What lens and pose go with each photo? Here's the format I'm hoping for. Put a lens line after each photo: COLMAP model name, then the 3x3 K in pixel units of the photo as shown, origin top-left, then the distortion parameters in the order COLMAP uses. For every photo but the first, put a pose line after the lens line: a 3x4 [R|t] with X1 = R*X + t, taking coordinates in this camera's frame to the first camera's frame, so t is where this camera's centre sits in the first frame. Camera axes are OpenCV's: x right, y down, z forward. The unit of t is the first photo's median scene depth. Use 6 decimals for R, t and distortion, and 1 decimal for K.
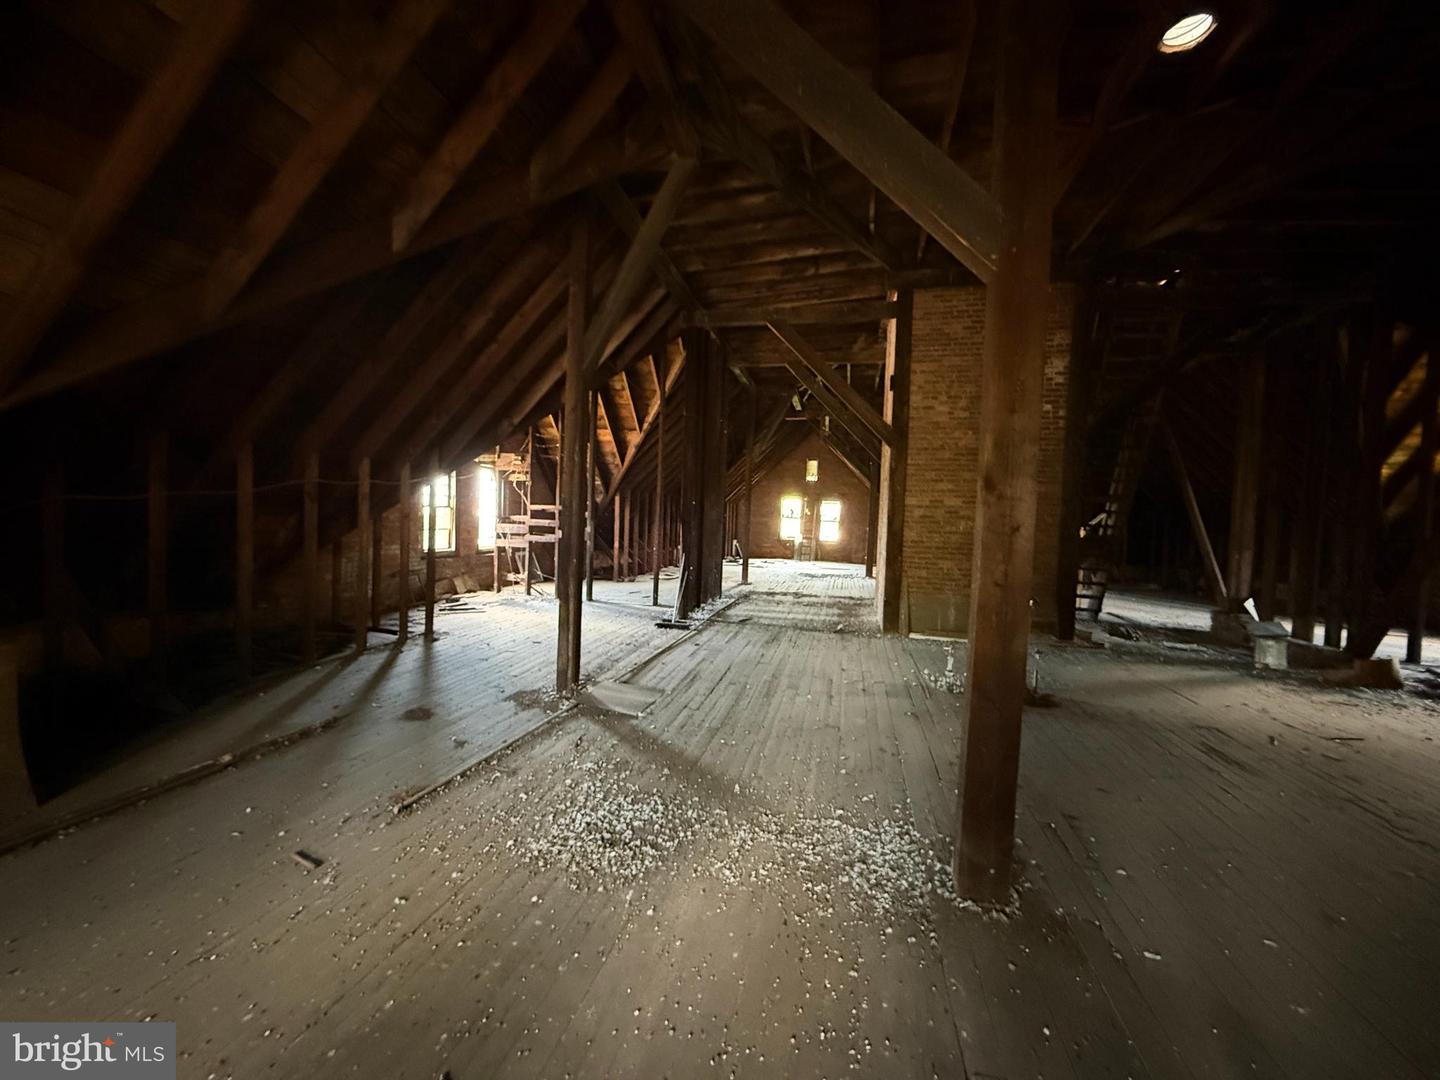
lens RADIAL K [[569.9, 0, 716.7], [0, 569.9, 538.7], [0, 0, 1]] dist [-0.001051, 0.000062]
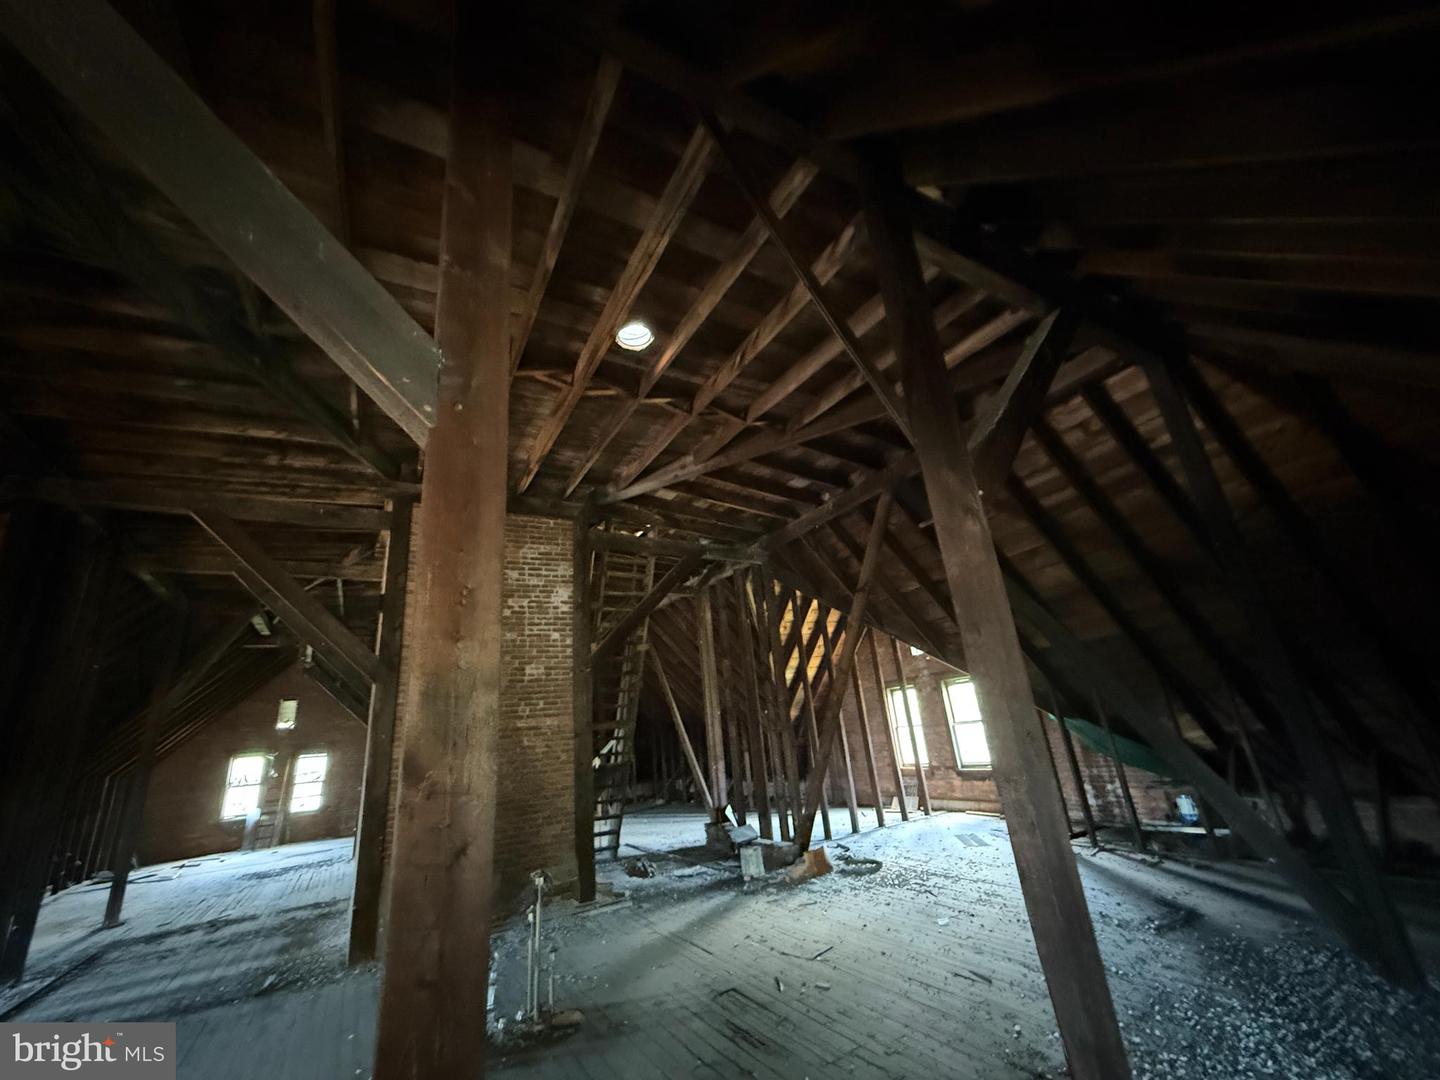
lens RADIAL K [[569.9, 0, 716.7], [0, 569.9, 538.7], [0, 0, 1]] dist [-0.001051, 0.000062]
pose [[0.718675, 0.130732, 0.682946, 0.078257], [0.141481, 0.934130, -0.327697, -0.022432], [-0.680800, 0.332131, 0.652840, 0.101961]]
